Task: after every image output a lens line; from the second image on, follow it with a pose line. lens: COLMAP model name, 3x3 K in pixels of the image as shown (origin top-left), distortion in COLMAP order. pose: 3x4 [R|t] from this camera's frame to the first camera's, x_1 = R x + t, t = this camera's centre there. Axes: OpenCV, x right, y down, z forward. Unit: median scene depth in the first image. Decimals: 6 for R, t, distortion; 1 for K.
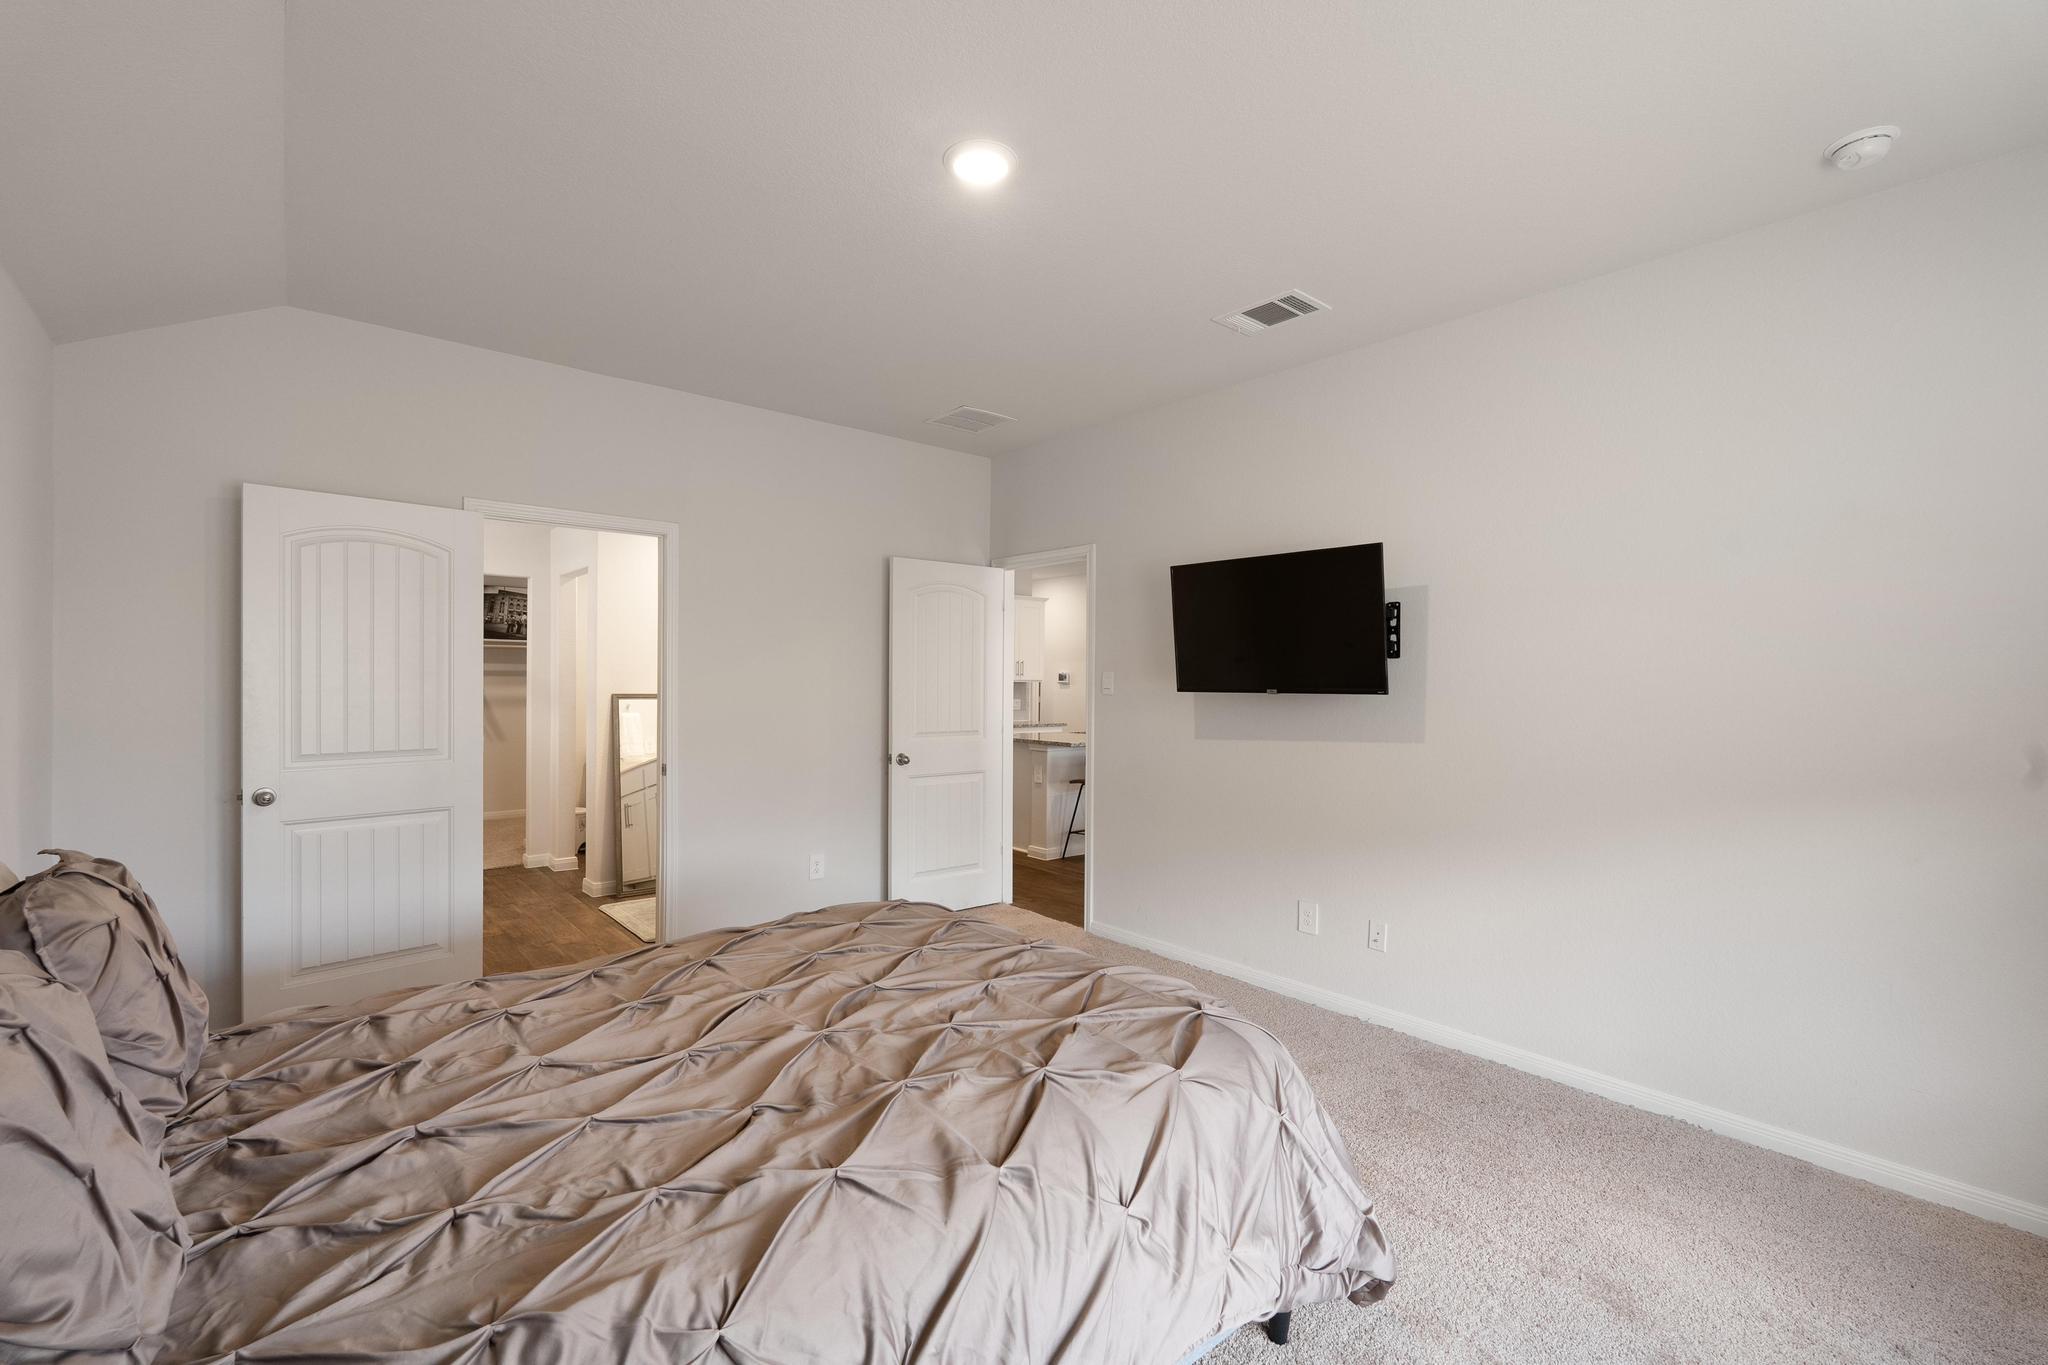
lens RADIAL K [[898.6, 0, 1036.1], [0, 898.6, 683.9], [0, 0, 1]] dist [-0.000708, -0.000284]
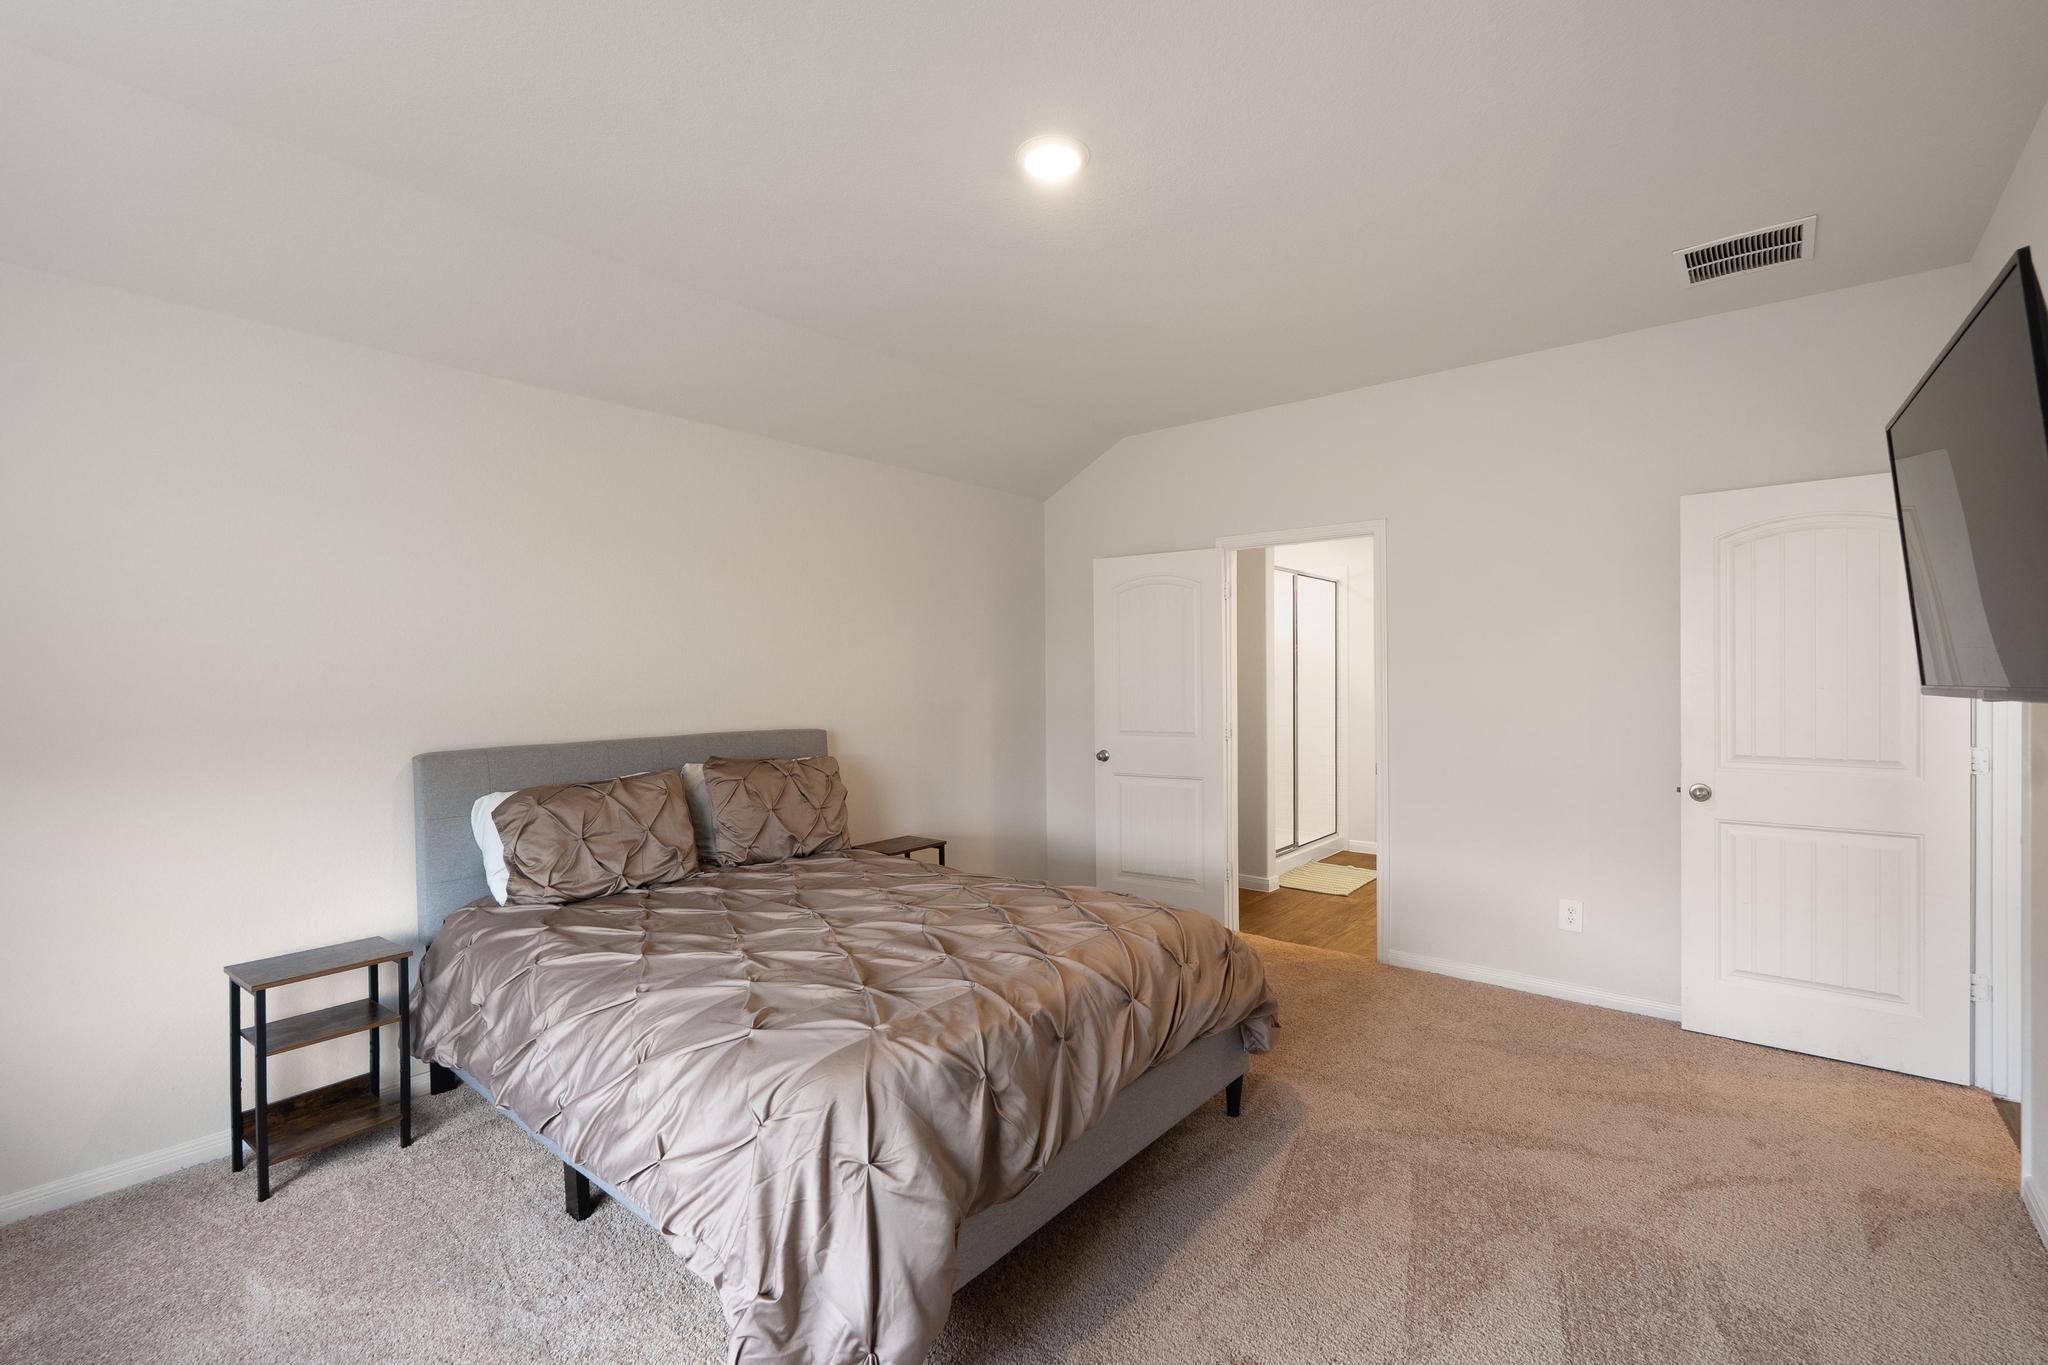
lens RADIAL K [[891.3, 0, 1022.3], [0, 891.3, 687.6], [0, 0, 1]] dist [-0.001676, -0.000338]
pose [[0.160782, 0.000123, -0.986990, 0.496802], [0.002033, 0.999998, 0.000456, 0.003887], [0.986988, -0.002080, 0.160781, 0.452574]]
